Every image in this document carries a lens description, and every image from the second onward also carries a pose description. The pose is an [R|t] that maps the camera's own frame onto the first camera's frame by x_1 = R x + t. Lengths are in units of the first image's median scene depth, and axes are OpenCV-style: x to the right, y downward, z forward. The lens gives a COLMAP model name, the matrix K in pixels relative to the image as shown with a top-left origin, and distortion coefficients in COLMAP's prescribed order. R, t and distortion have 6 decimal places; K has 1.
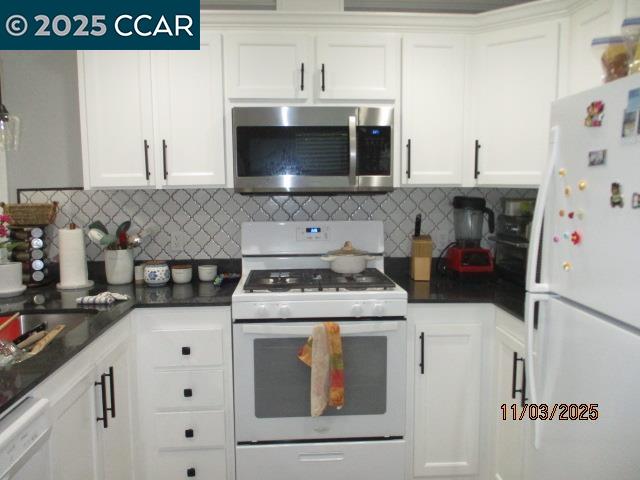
lens RADIAL K [[525.7, 0, 320.0], [0, 525.7, 240.0], [0, 0, 1]] dist [-0.024612, -0.001459]
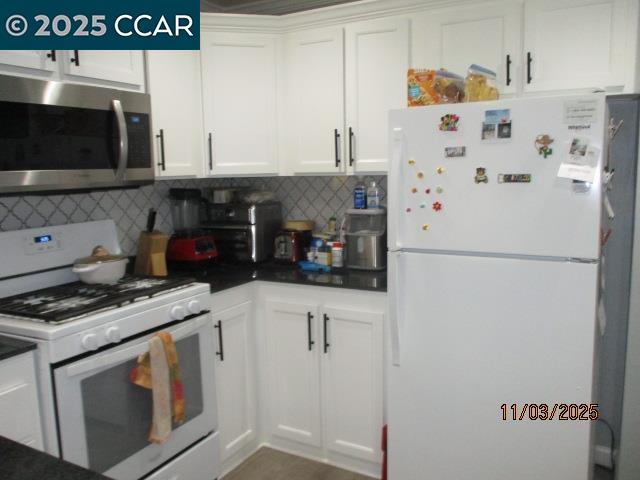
lens RADIAL K [[534.6, 0, 320.0], [0, 534.6, 240.0], [0, 0, 1]] dist [-0.003209, 0.002587]
pose [[0.546083, -0.122604, 0.828711, -0.540624], [0.115345, 0.990815, 0.070579, -0.030460], [-0.829753, 0.057046, 0.555209, 0.250927]]
